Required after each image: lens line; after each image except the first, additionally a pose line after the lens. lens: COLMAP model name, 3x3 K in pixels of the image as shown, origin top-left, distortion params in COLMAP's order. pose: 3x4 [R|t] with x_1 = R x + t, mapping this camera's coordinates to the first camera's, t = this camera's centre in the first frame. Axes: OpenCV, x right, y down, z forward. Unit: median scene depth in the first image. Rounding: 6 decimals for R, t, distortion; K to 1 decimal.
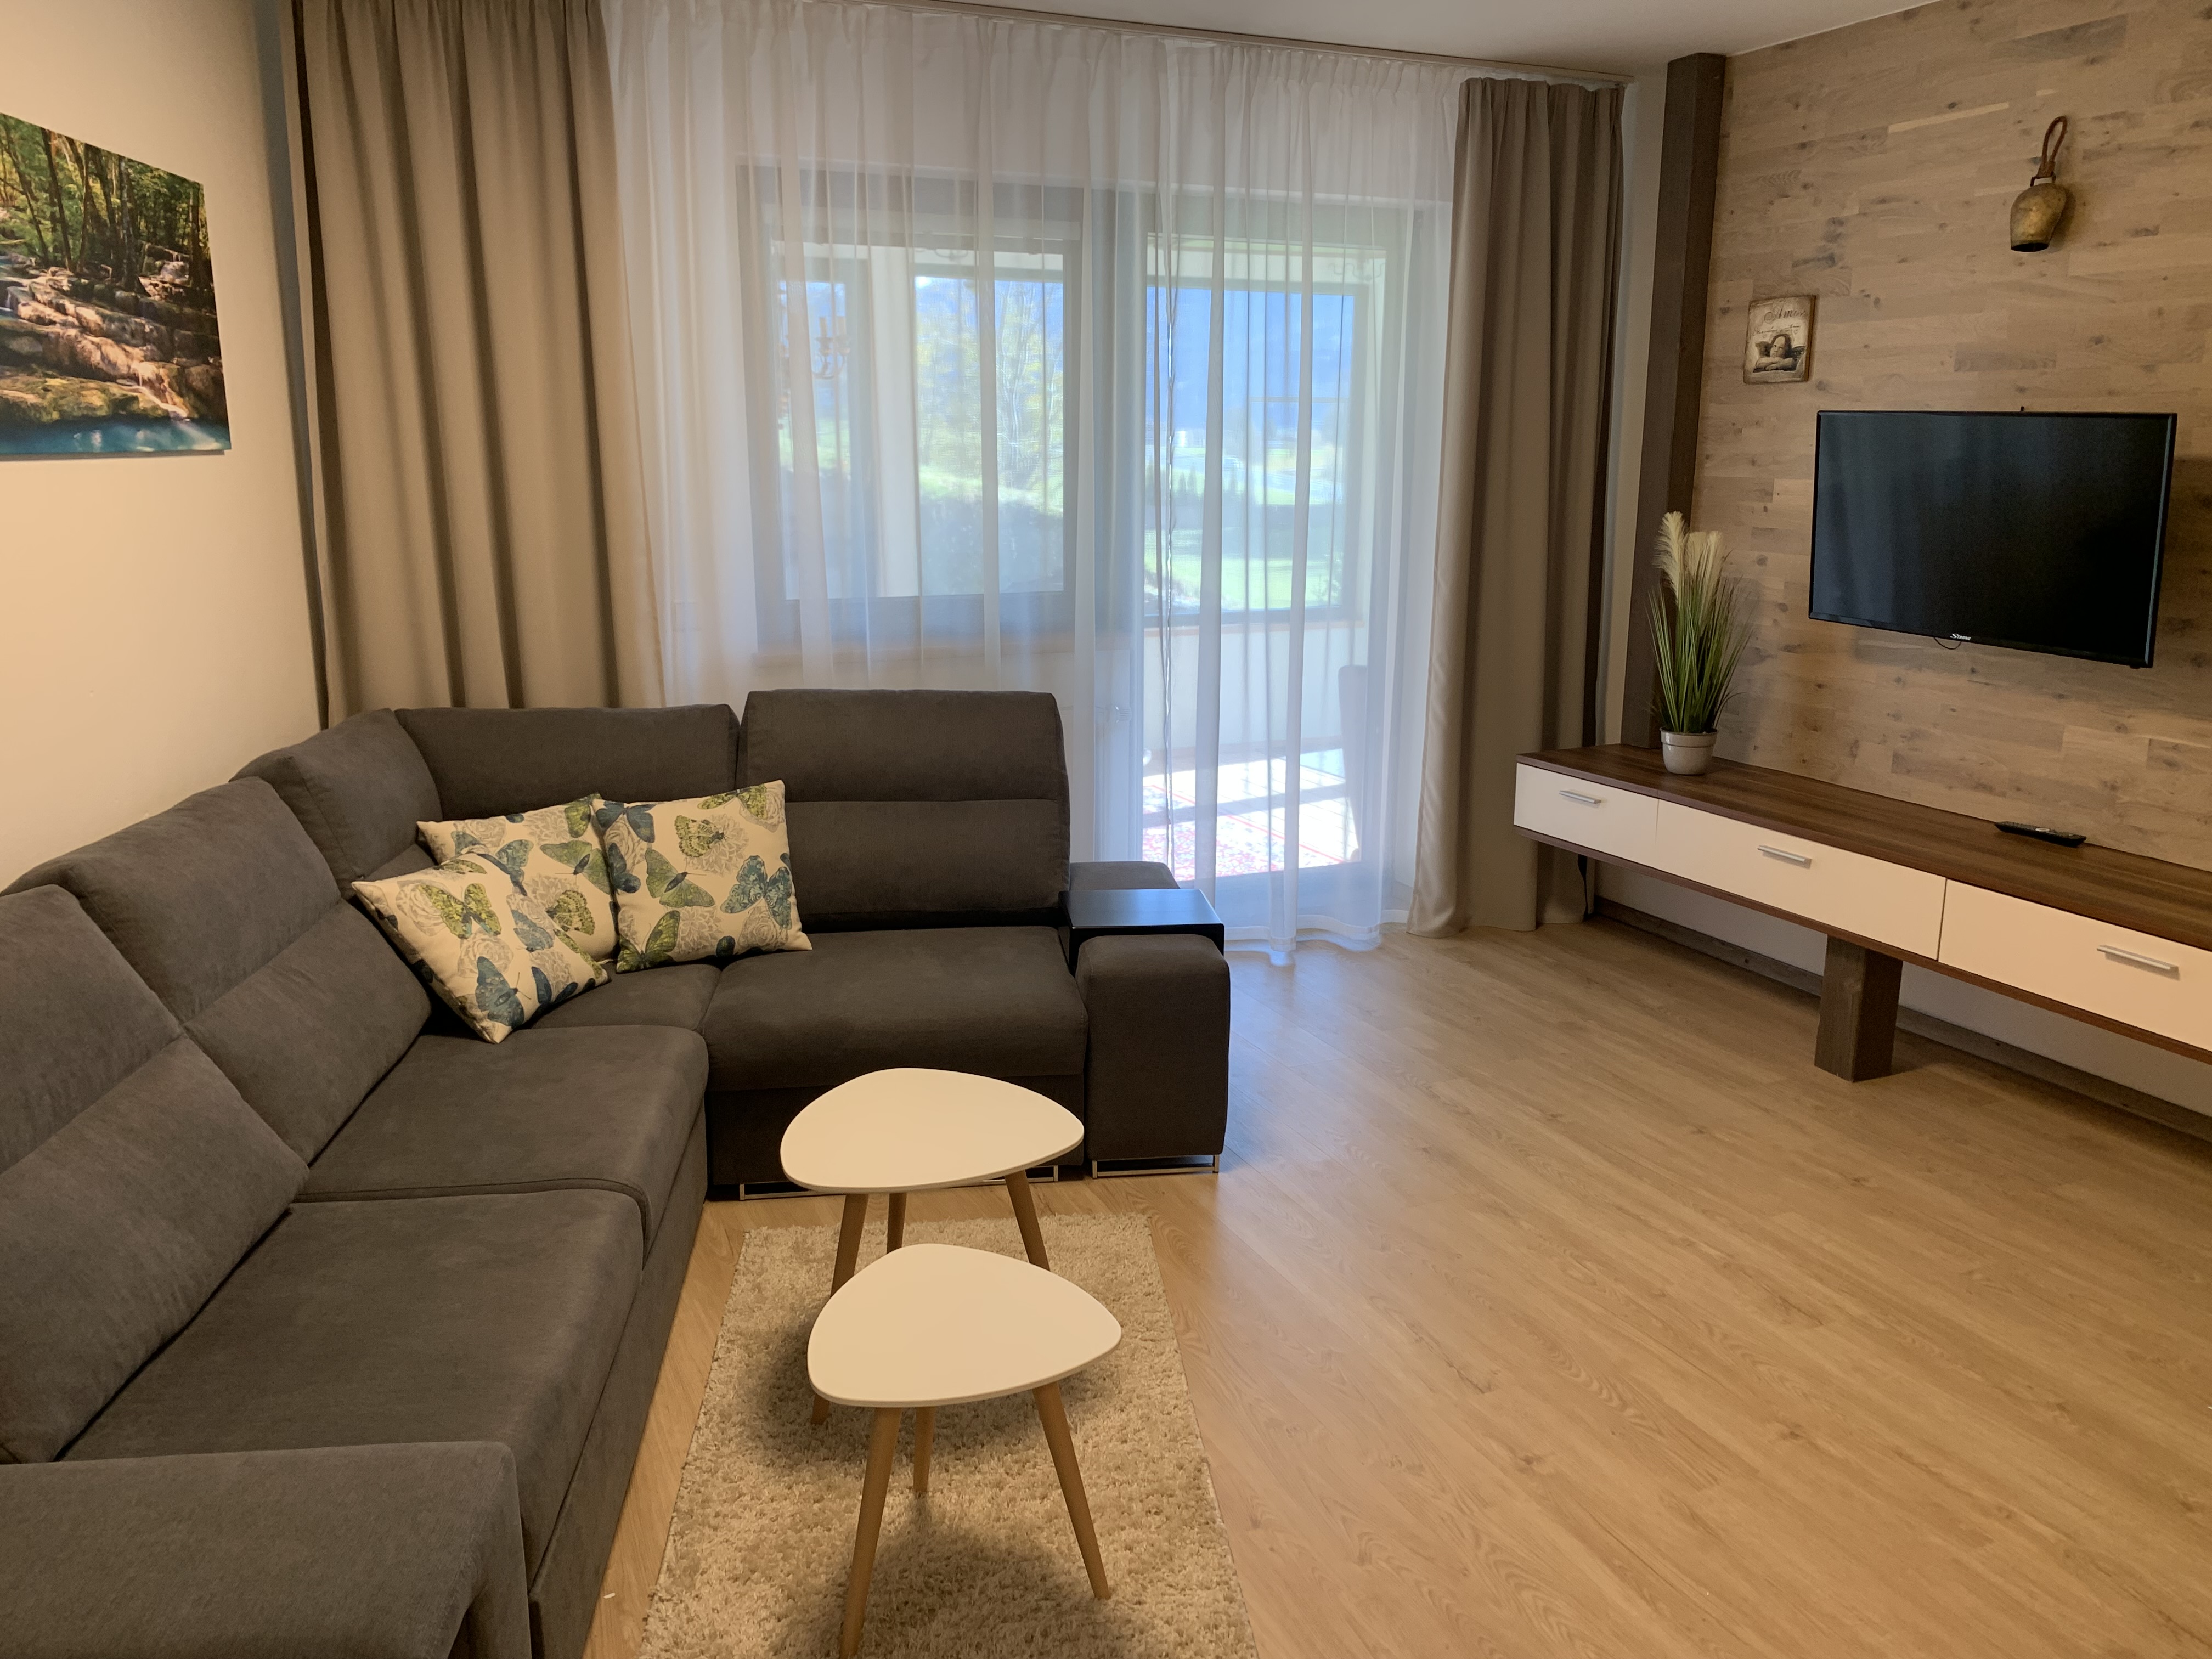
lens RADIAL K [[1654.7, 0, 1111.0], [0, 1654.7, 821.4], [0, 0, 1]] dist [-0.000908, -0.017759]
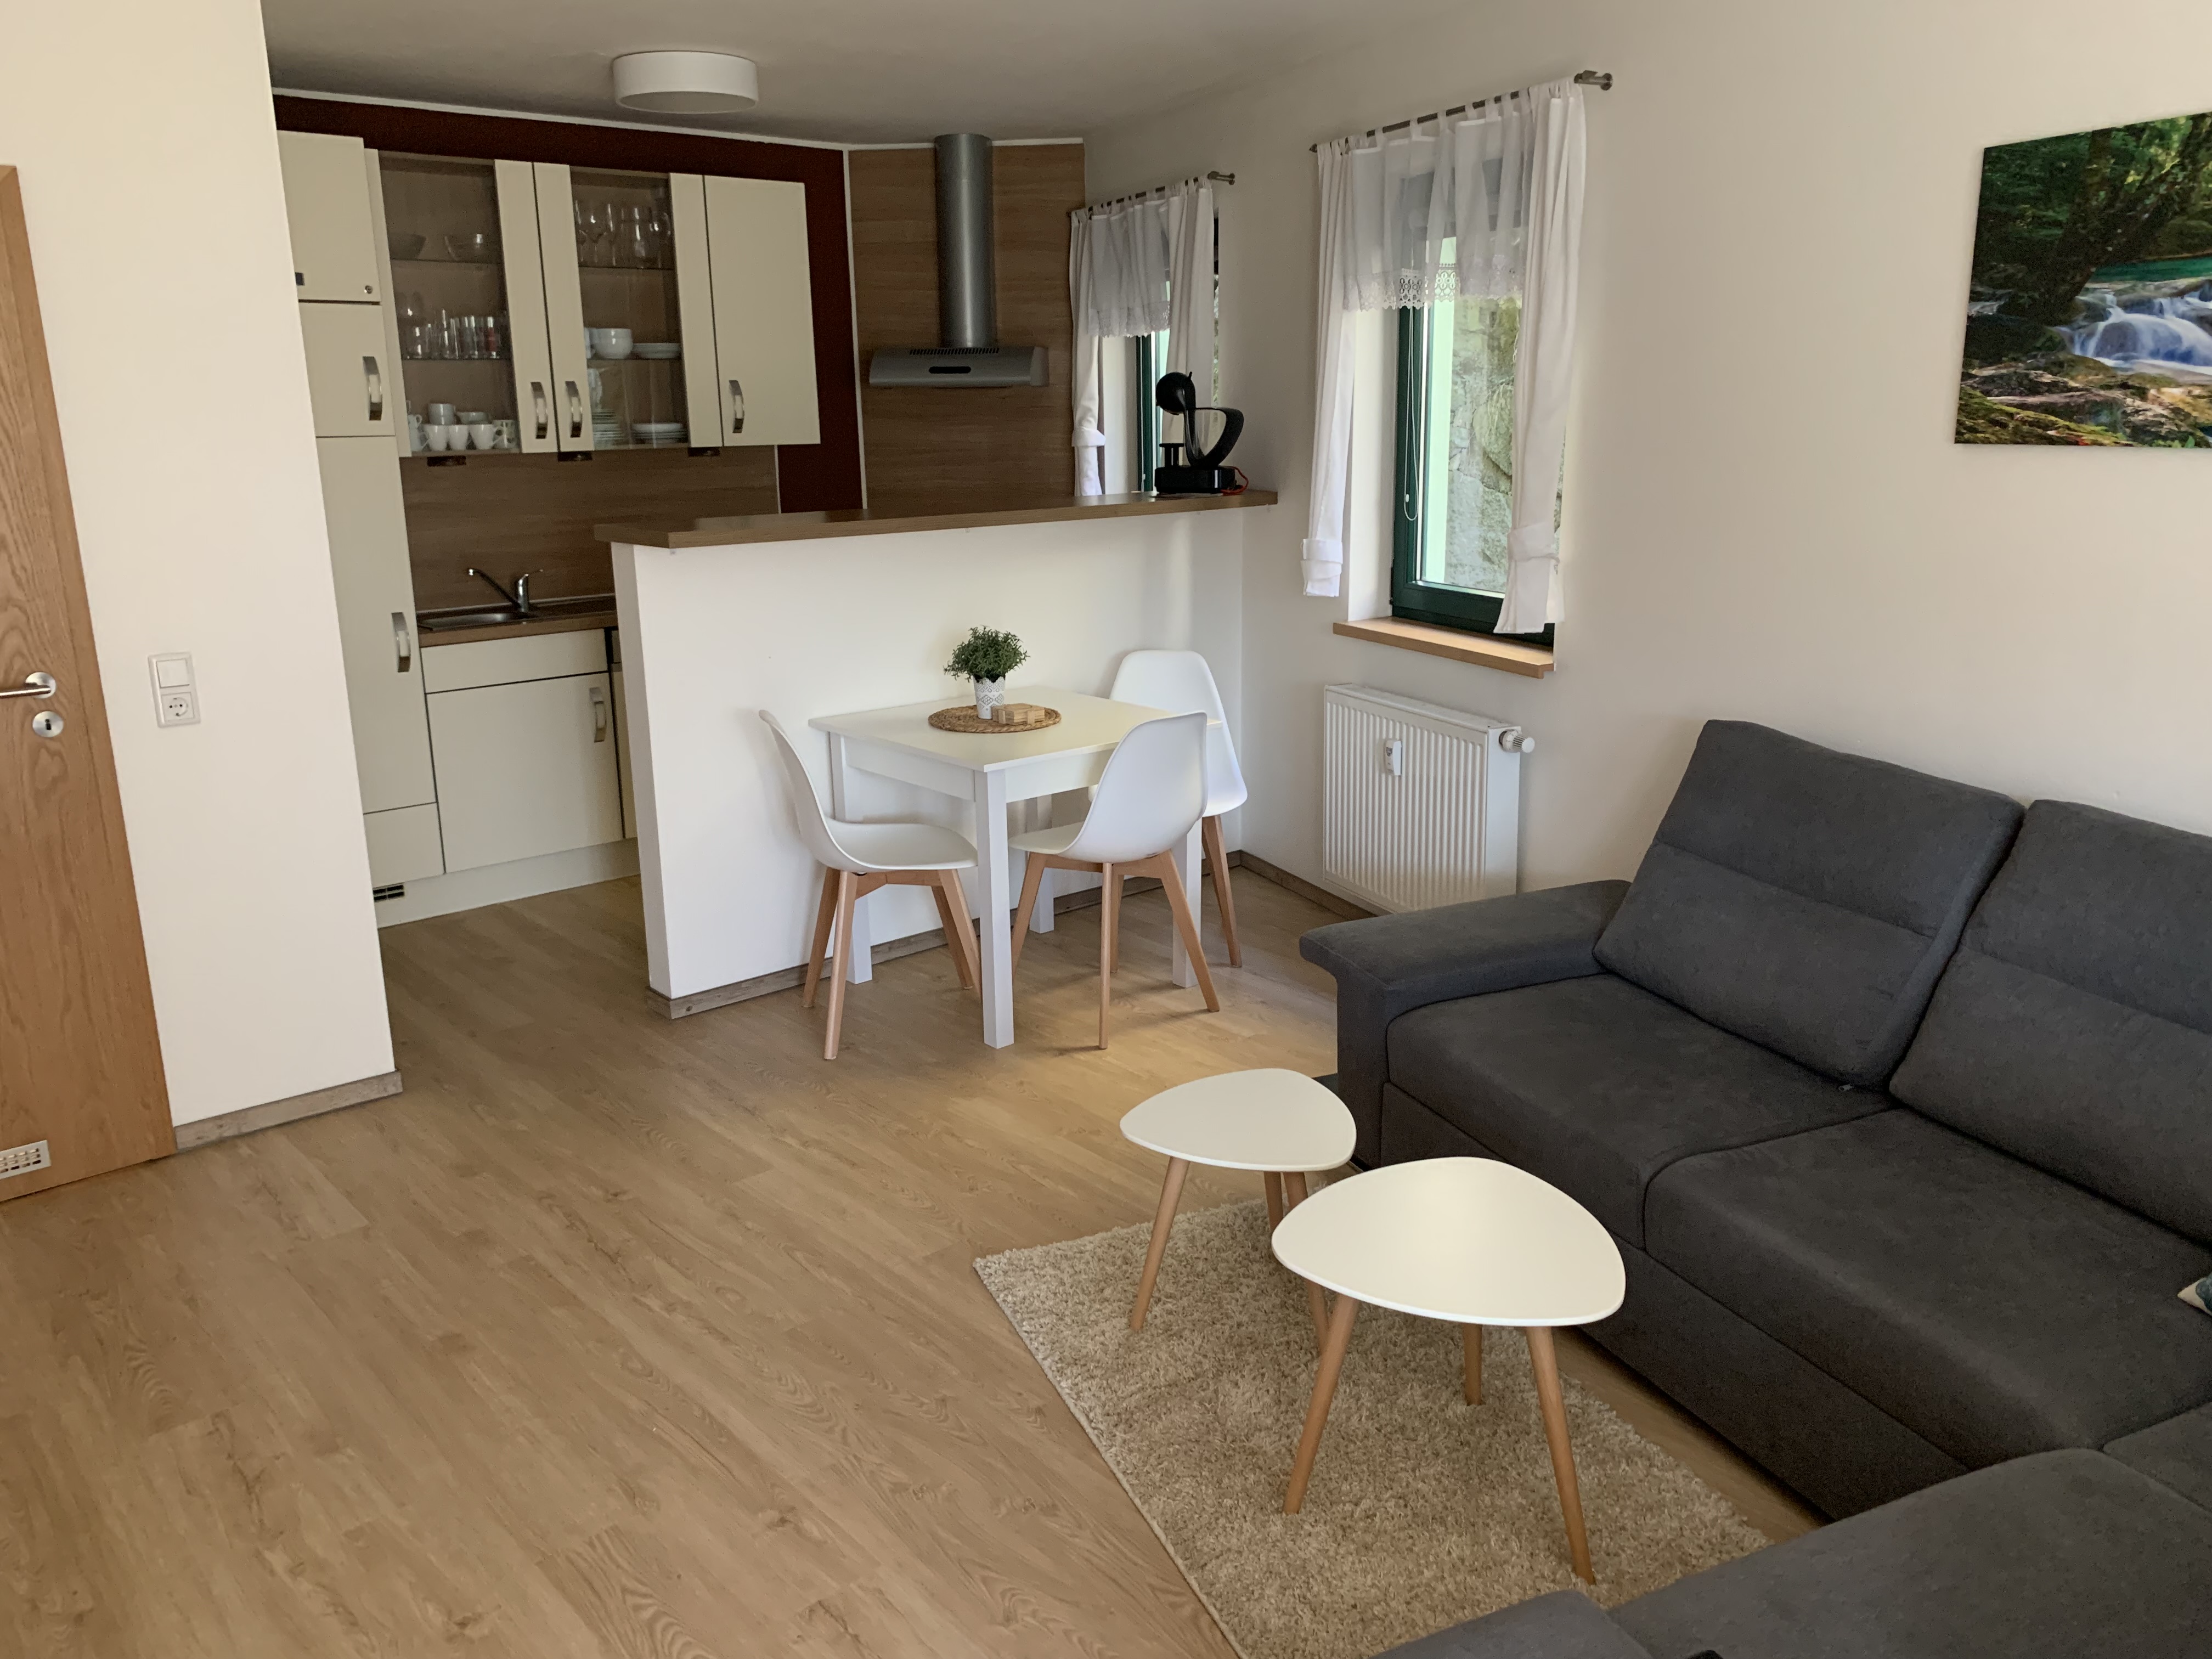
lens RADIAL K [[1654.7, 0, 1111.0], [0, 1654.7, 821.4], [0, 0, 1]] dist [-0.000908, -0.017759]
pose [[-0.954328, 0.085550, -0.286251, 0.182113], [-0.054304, 0.892495, 0.447777, -0.244419], [0.293784, 0.442870, -0.847087, 0.990714]]
